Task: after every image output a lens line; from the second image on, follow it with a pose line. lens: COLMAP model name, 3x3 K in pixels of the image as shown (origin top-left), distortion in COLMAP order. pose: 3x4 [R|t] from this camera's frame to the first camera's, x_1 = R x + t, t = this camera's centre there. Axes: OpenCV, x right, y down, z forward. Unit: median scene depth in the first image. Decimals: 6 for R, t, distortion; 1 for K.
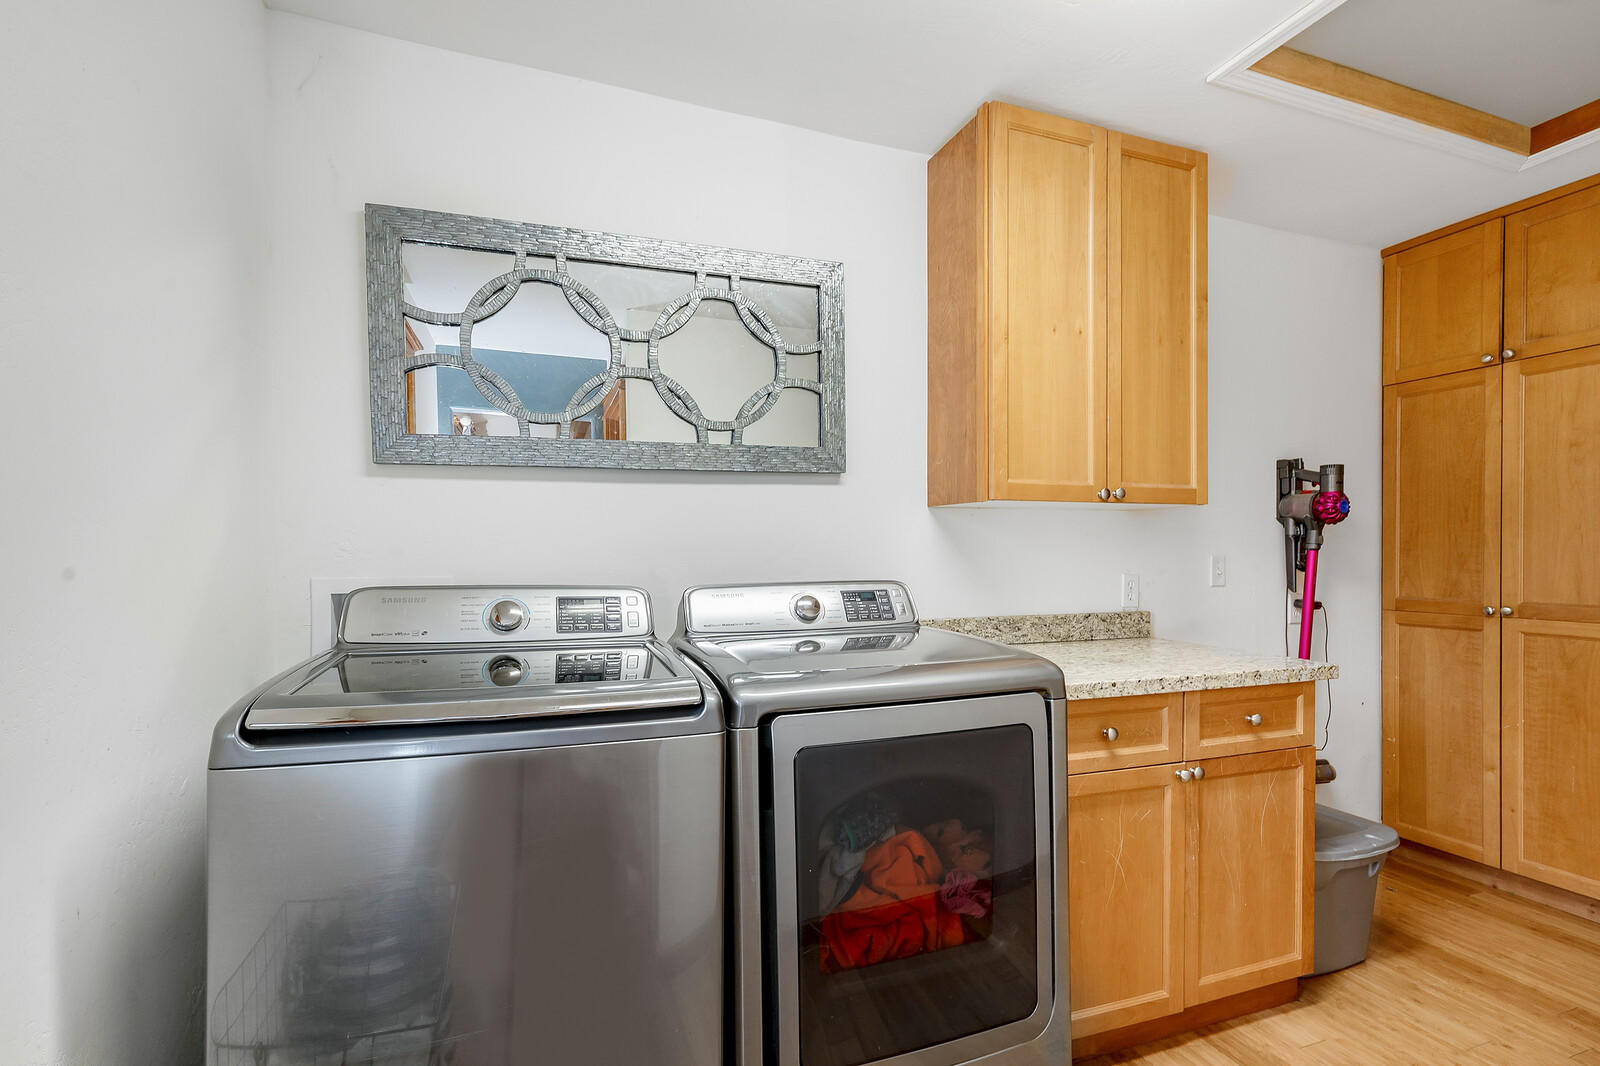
lens RADIAL K [[736.8, 0, 795.9], [0, 736.8, 559.8], [0, 0, 1]] dist [0.011011, -0.001732]
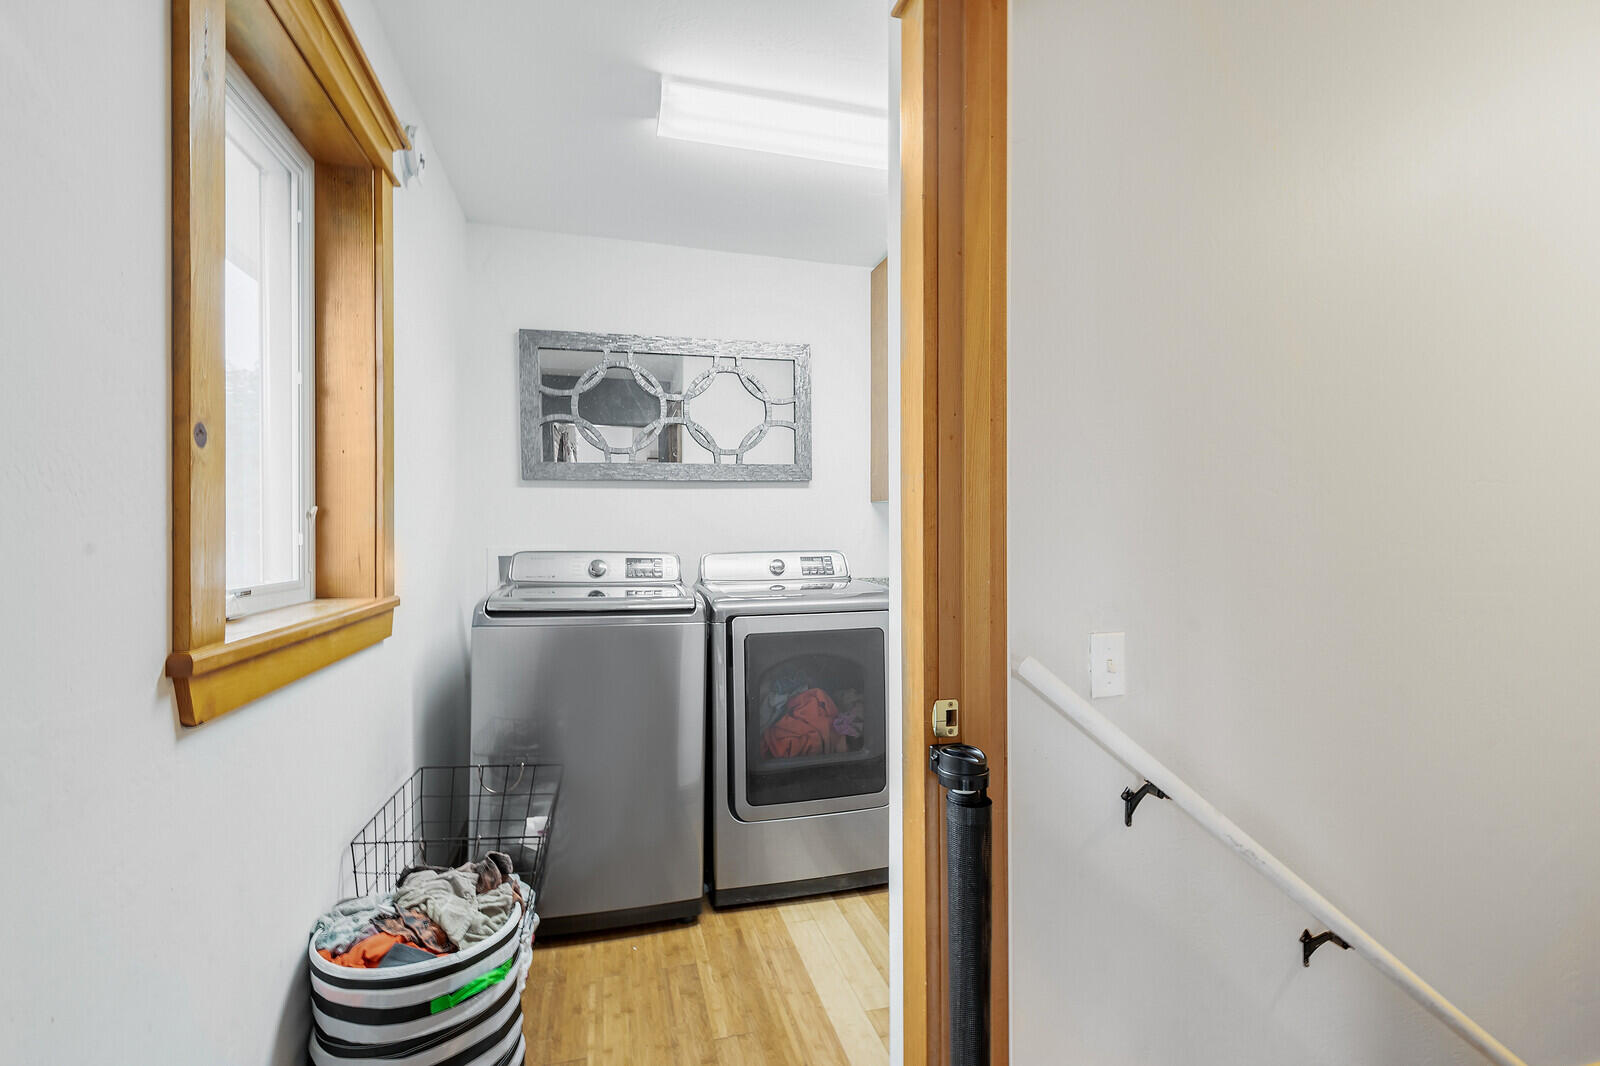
lens RADIAL K [[736.8, 0, 806.4], [0, 736.8, 535.0], [0, 0, 1]] dist [0.011011, -0.001732]
pose [[0.995975, 0.001656, -0.089617, 0.202056], [-0.002454, 0.999958, -0.008800, 0.008790], [0.089599, 0.008985, 0.995937, -0.547943]]
